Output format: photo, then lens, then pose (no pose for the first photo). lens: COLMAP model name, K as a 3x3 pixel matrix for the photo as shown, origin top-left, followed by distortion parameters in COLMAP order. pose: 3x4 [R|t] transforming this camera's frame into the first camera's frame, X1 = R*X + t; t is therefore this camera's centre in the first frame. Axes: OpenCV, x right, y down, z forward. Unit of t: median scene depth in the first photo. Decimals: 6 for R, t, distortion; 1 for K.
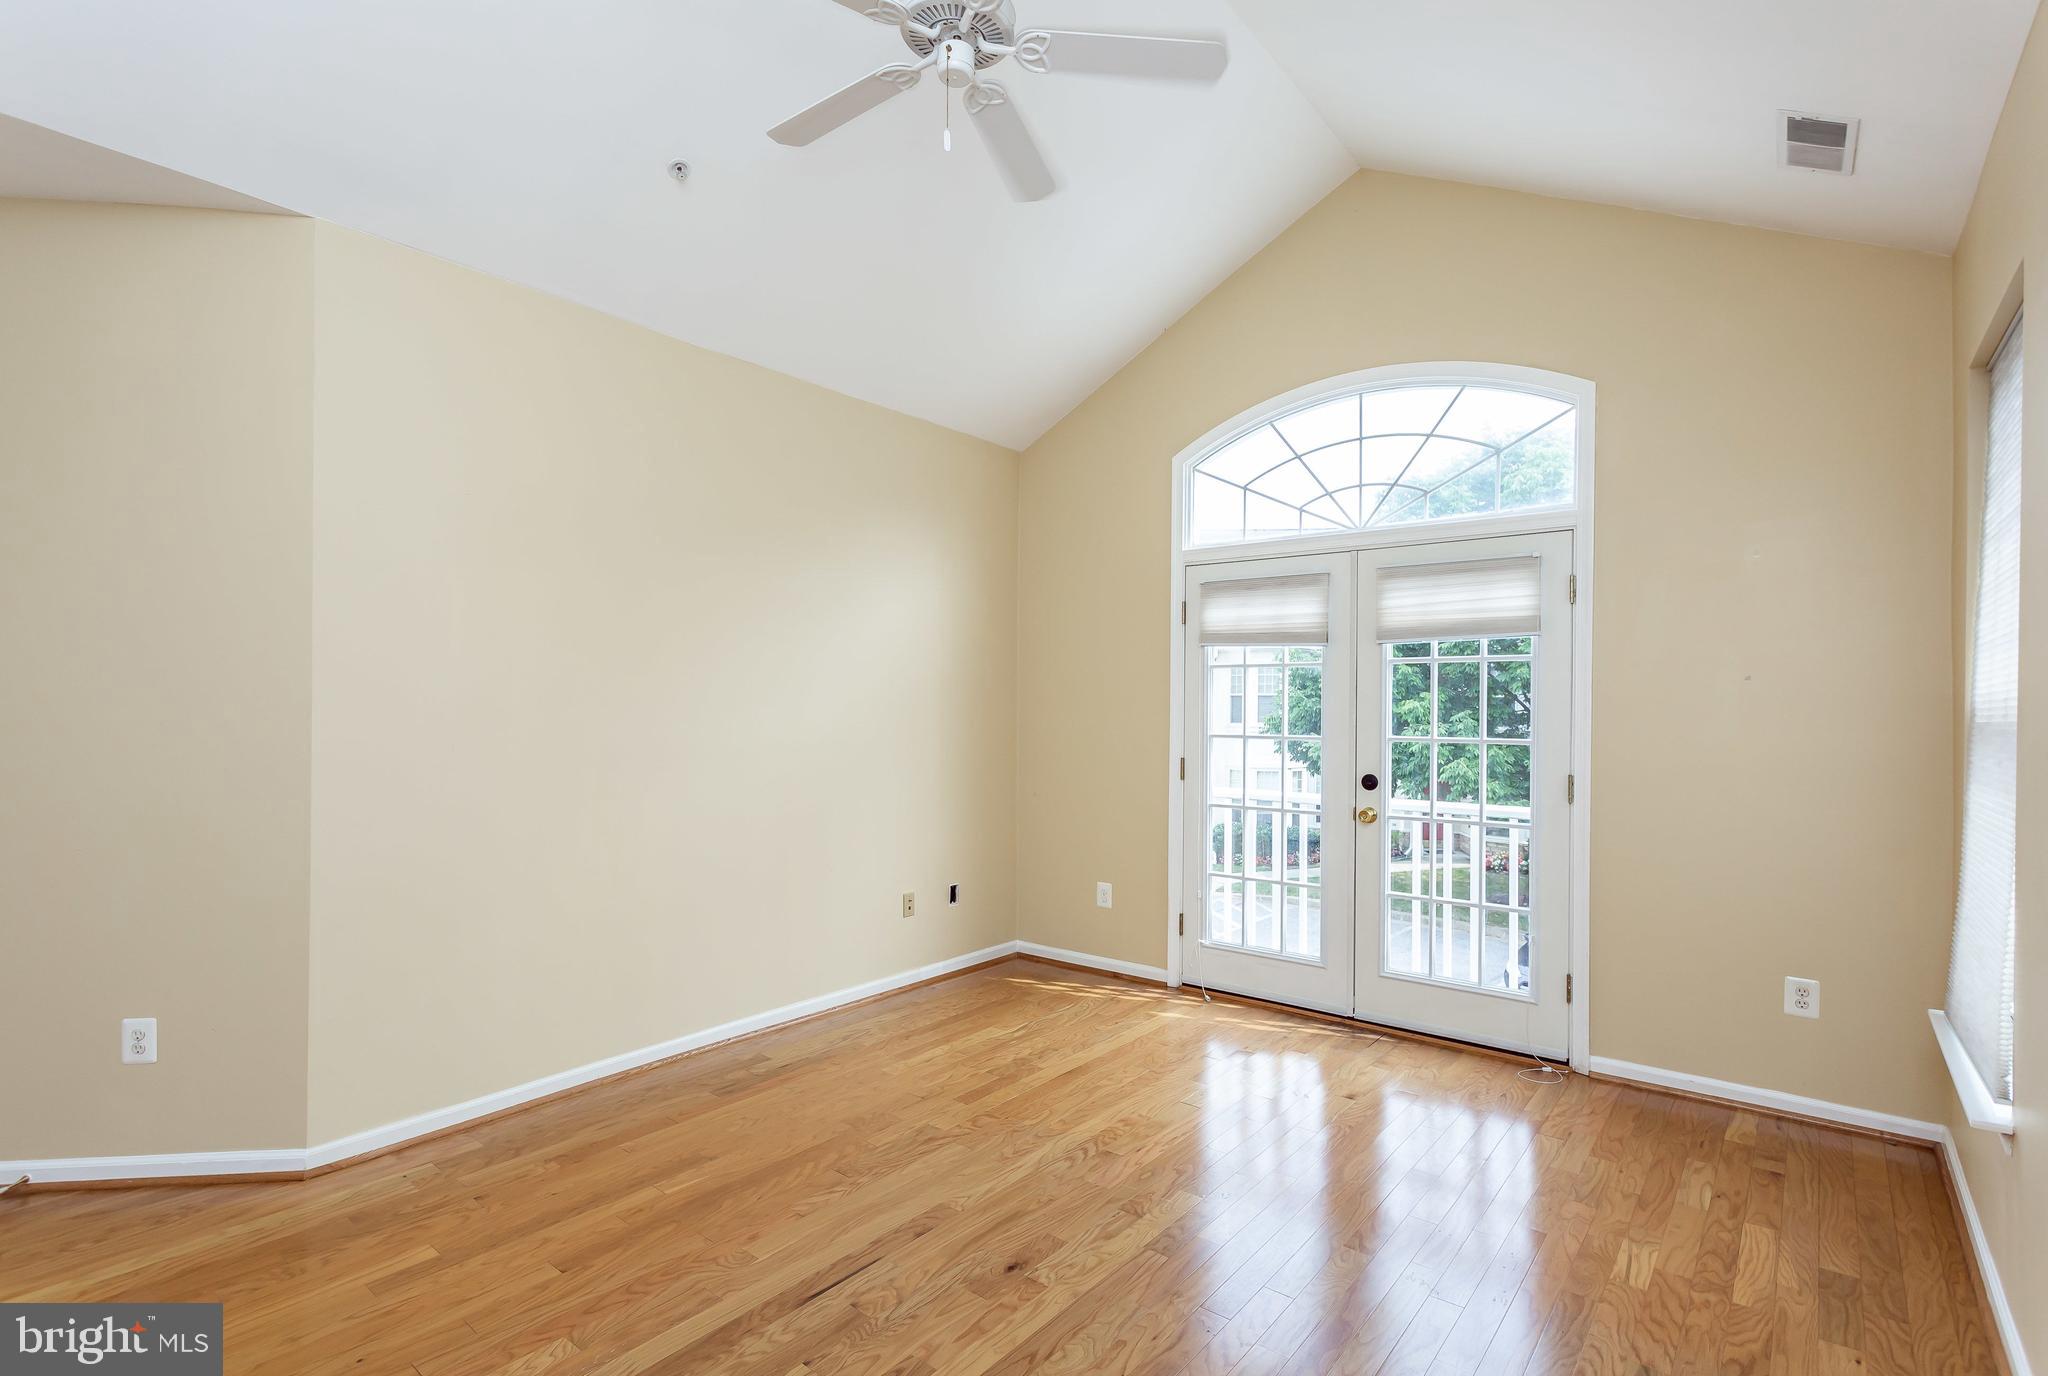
lens RADIAL K [[952.6, 0, 1029.7], [0, 952.6, 705.6], [0, 0, 1]] dist [-0.000692, 0.000192]
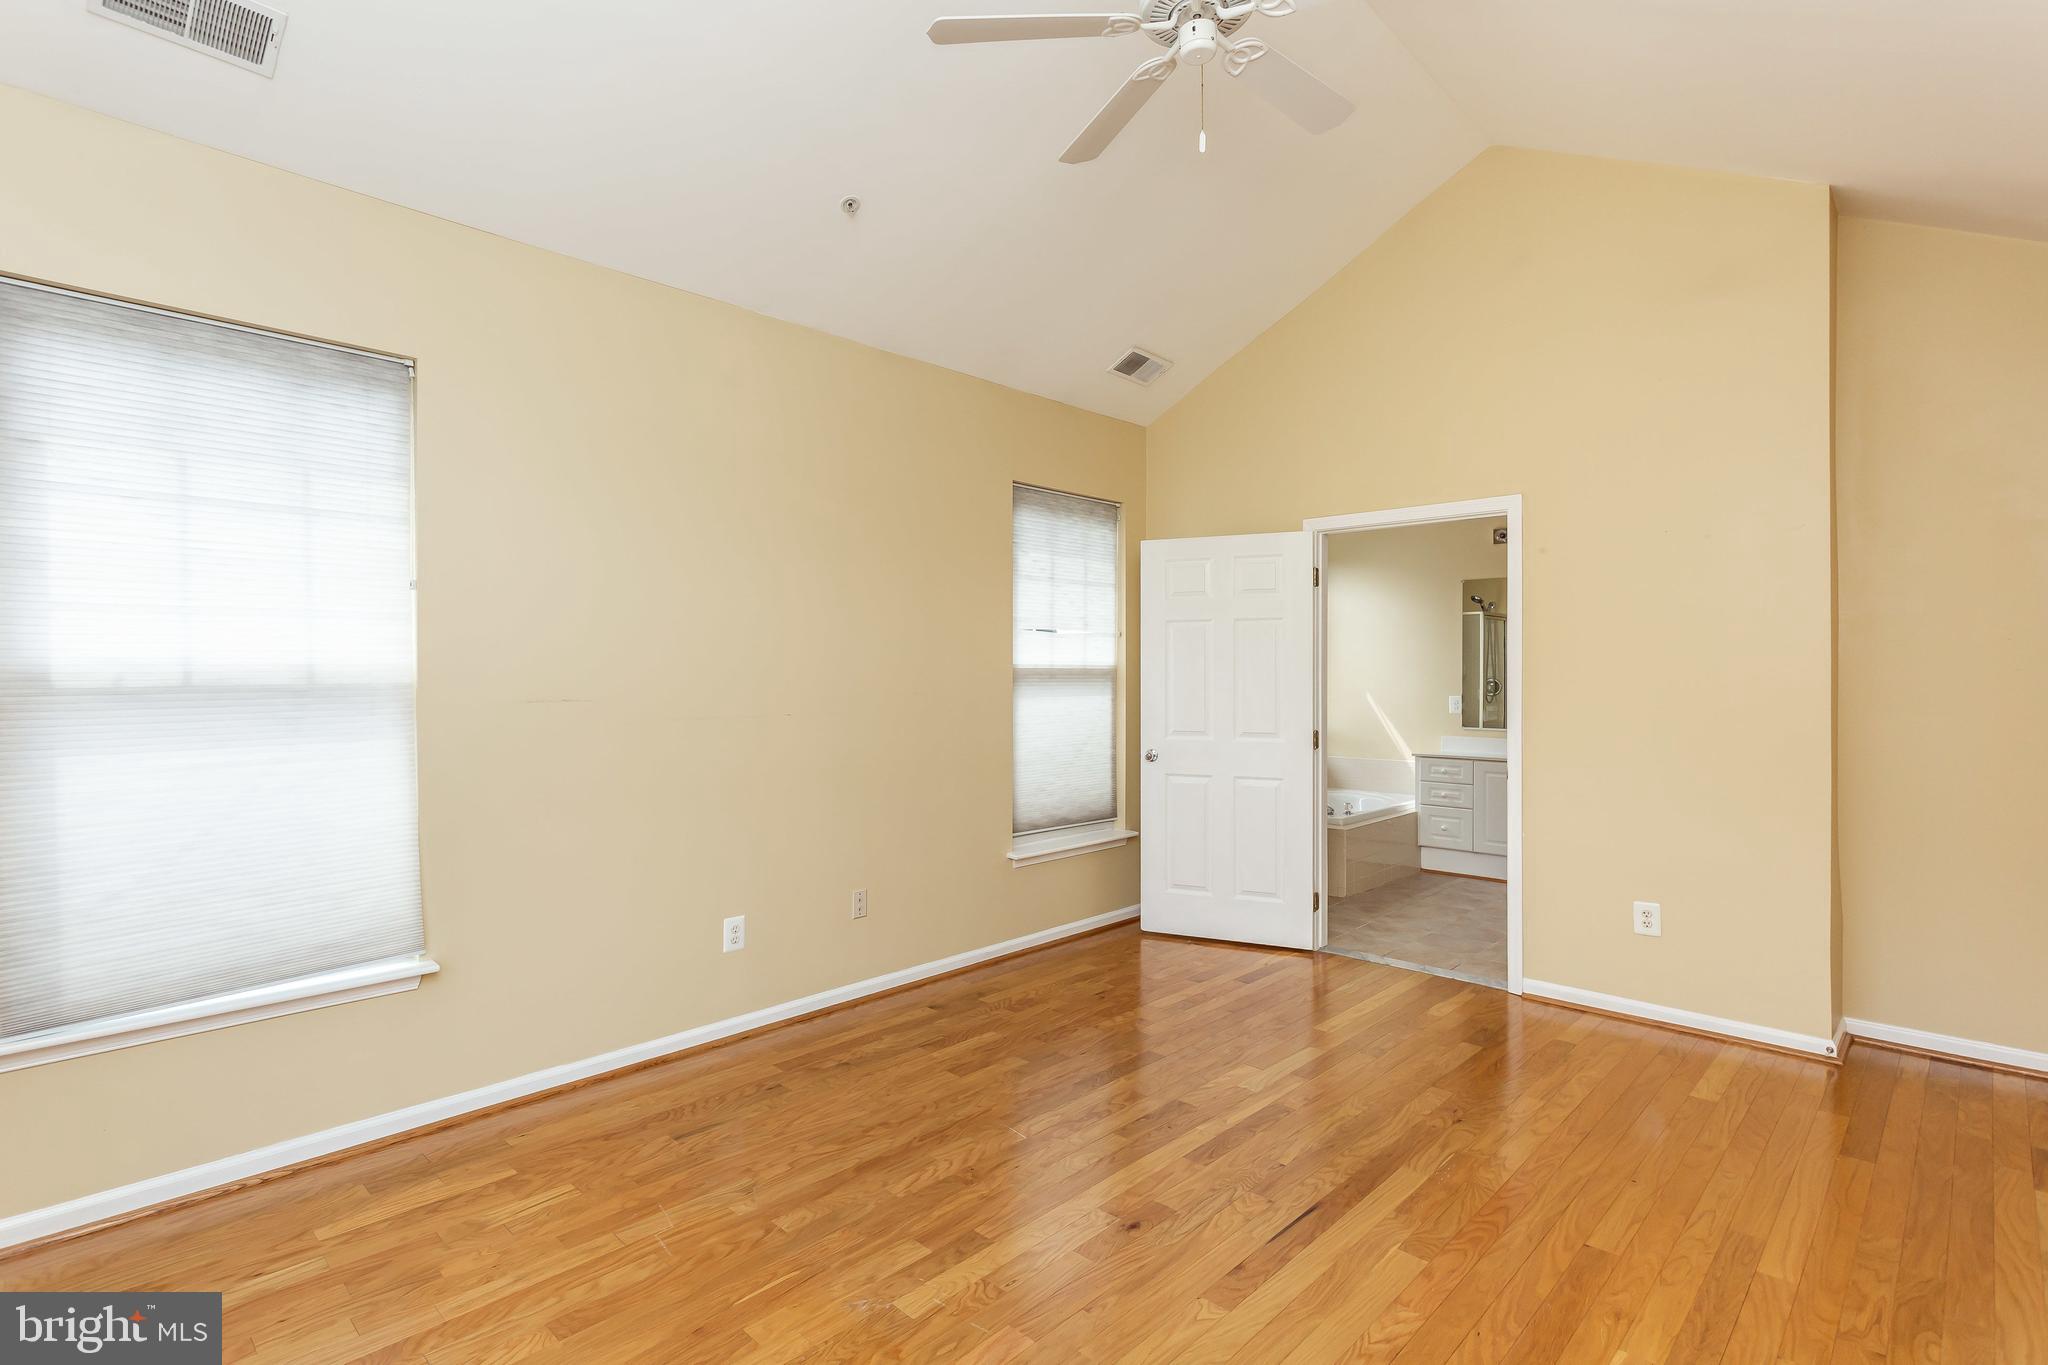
lens RADIAL K [[995.3, 0, 1014.5], [0, 995.3, 668.1], [0, 0, 1]] dist [0.000140, 0.000052]
pose [[-0.995187, -0.004385, 0.097896, 0.003255], [-0.005008, 0.999969, -0.006122, 0.000556], [-0.097866, -0.006583, -0.995178, 1.290909]]
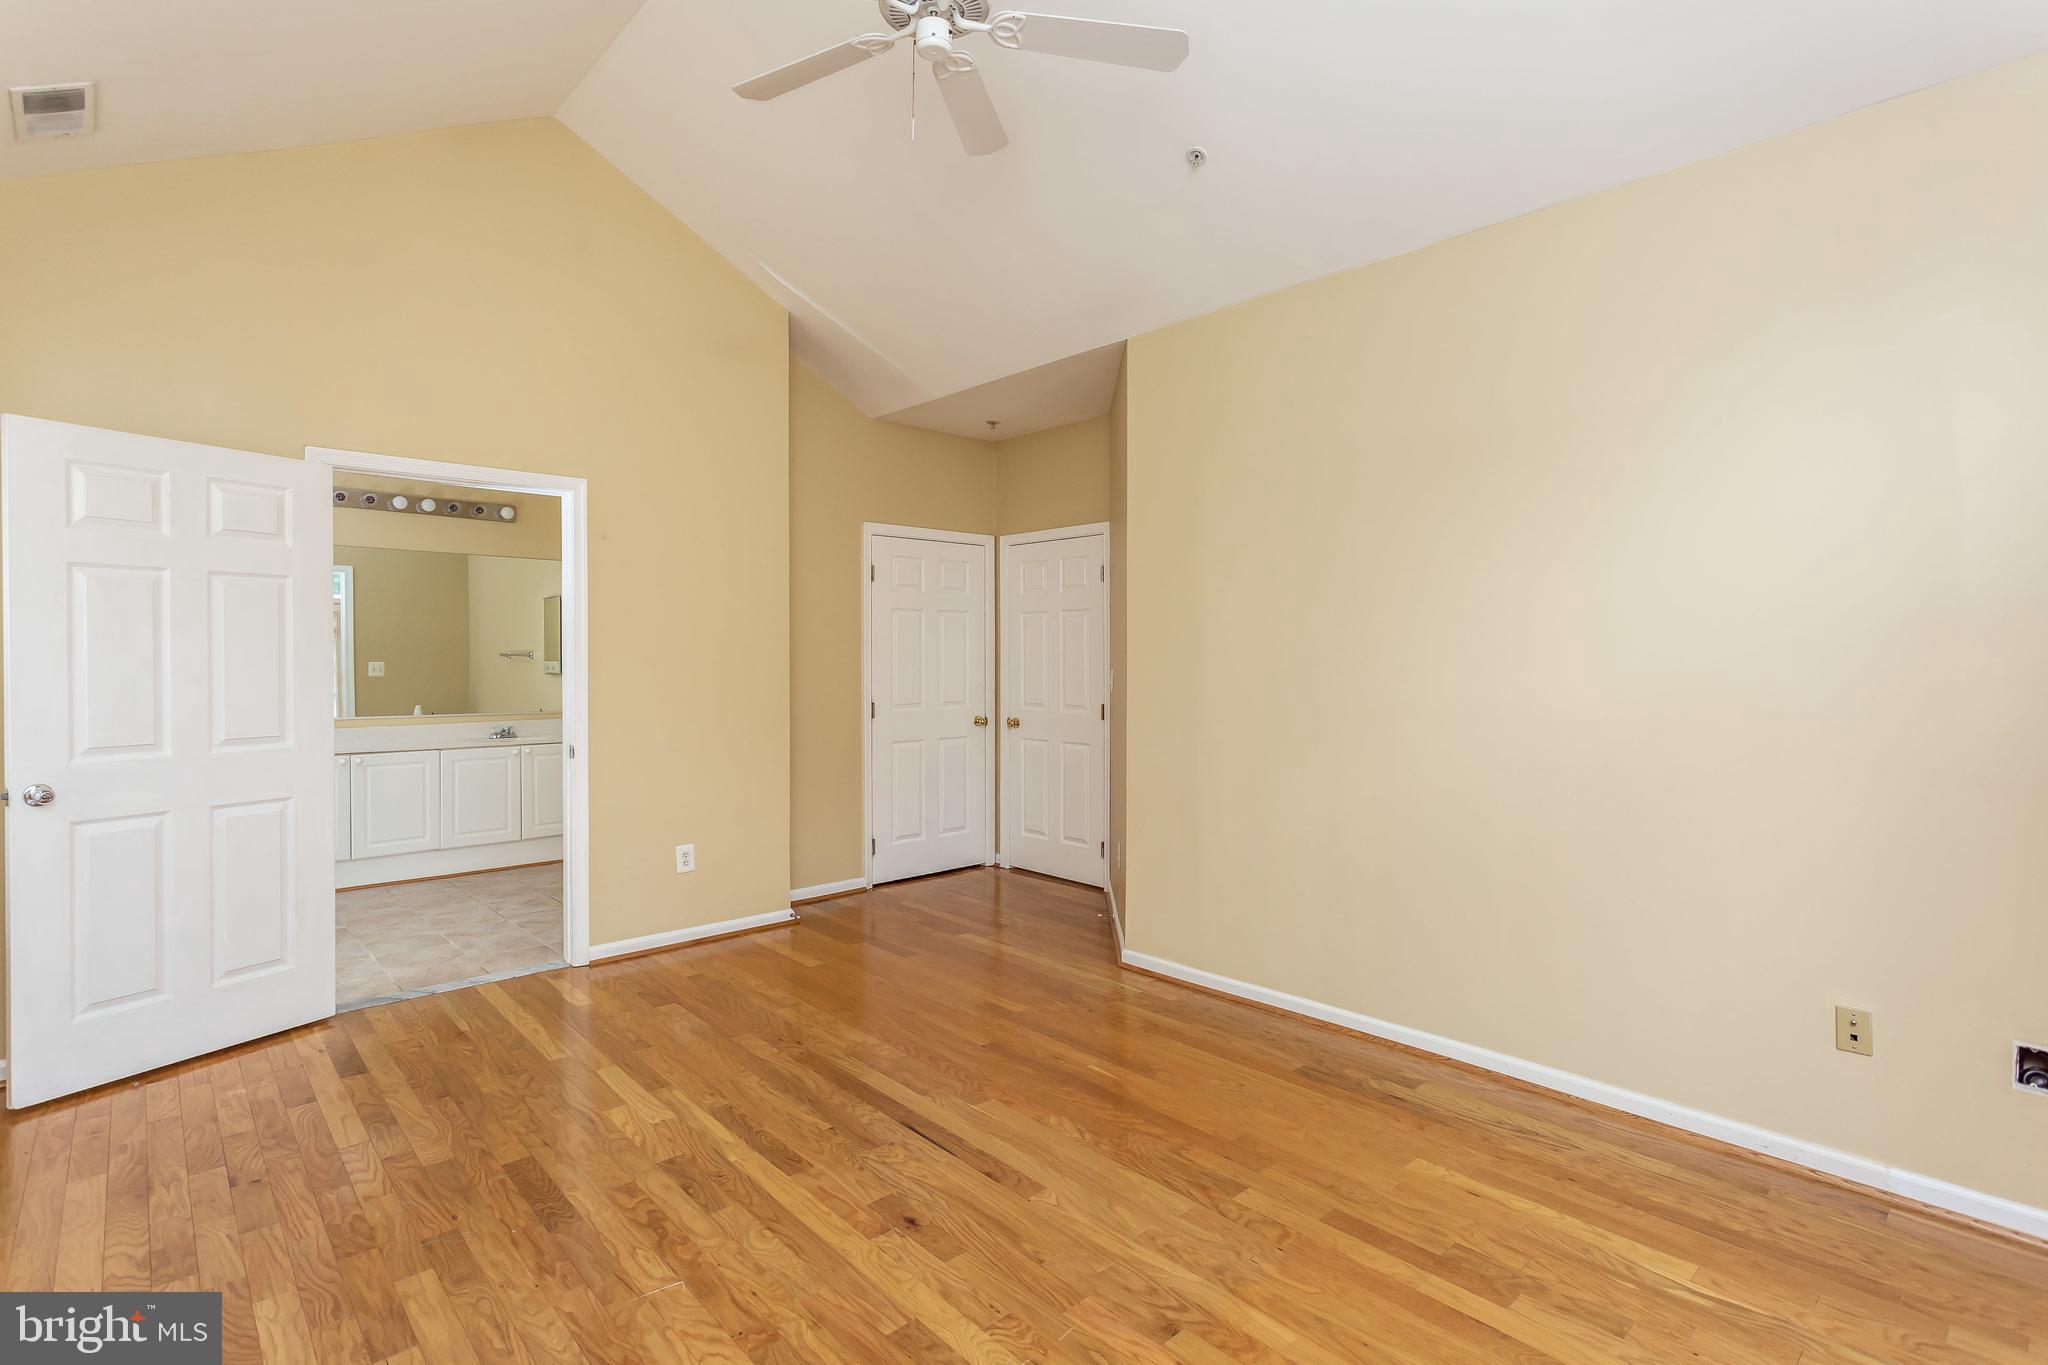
lens RADIAL K [[987.1, 0, 1024.0], [0, 987.1, 682.5], [0, 0, 1]] dist [0.000887, 0.000133]
pose [[-0.141186, 0.020302, -0.989775, 0.601120], [-0.001916, 0.999782, 0.020781, 0.006334], [0.989981, 0.004830, -0.141117, 0.782386]]
